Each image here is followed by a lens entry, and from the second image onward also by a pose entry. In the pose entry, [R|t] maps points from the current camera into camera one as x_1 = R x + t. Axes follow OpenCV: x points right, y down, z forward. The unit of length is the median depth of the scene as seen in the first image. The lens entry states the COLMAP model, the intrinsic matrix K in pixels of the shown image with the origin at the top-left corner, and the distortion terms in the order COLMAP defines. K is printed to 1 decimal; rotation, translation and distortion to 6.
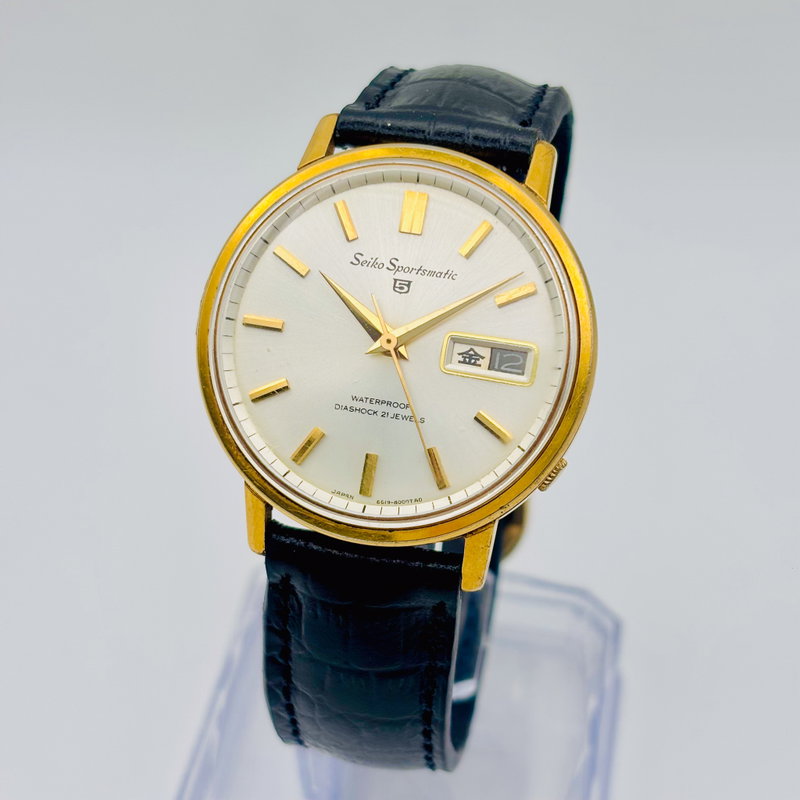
lens RADIAL K [[1572.3, 0, 413.0], [0, 1572.3, 418.0], [0, 0, 1]] dist [0.348914, -0.293018]
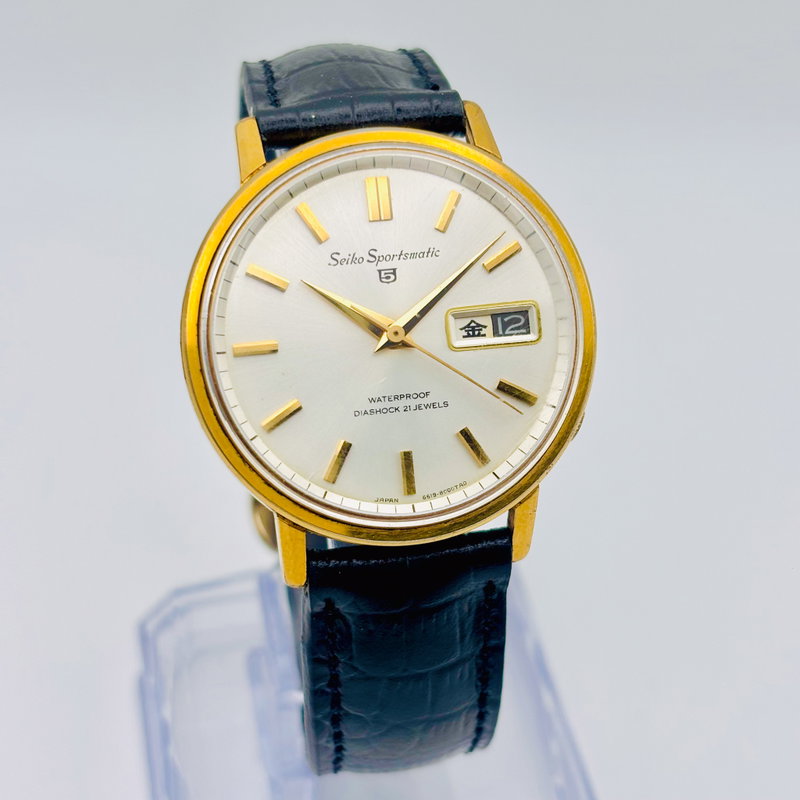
lens RADIAL K [[1572.3, 0, 413.0], [0, 1572.3, 418.0], [0, 0, 1]] dist [0.348914, -0.293018]
pose [[0.924534, -0.257629, 0.280827, -0.285812], [0.253755, 0.965937, 0.050739, -0.044374], [-0.284333, 0.024351, 0.958416, 0.072331]]
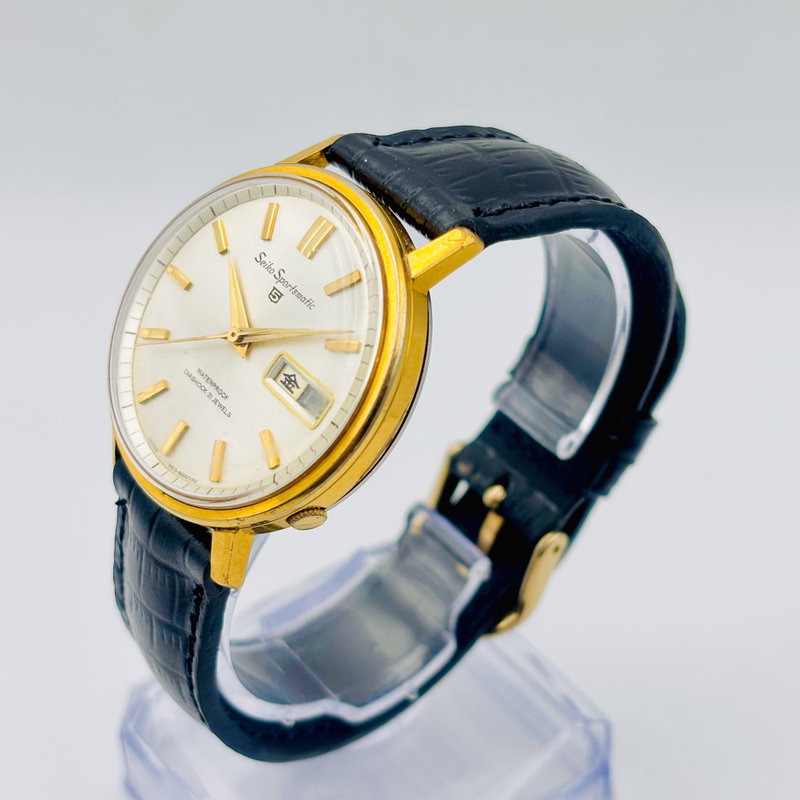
lens RADIAL K [[1572.3, 0, 413.0], [0, 1572.3, 418.0], [0, 0, 1]] dist [0.348914, -0.293018]
pose [[0.760798, 0.432466, -0.483900, 0.615276], [-0.437812, 0.892408, 0.109218, -0.166892], [0.479069, 0.128764, 0.868281, 0.127390]]
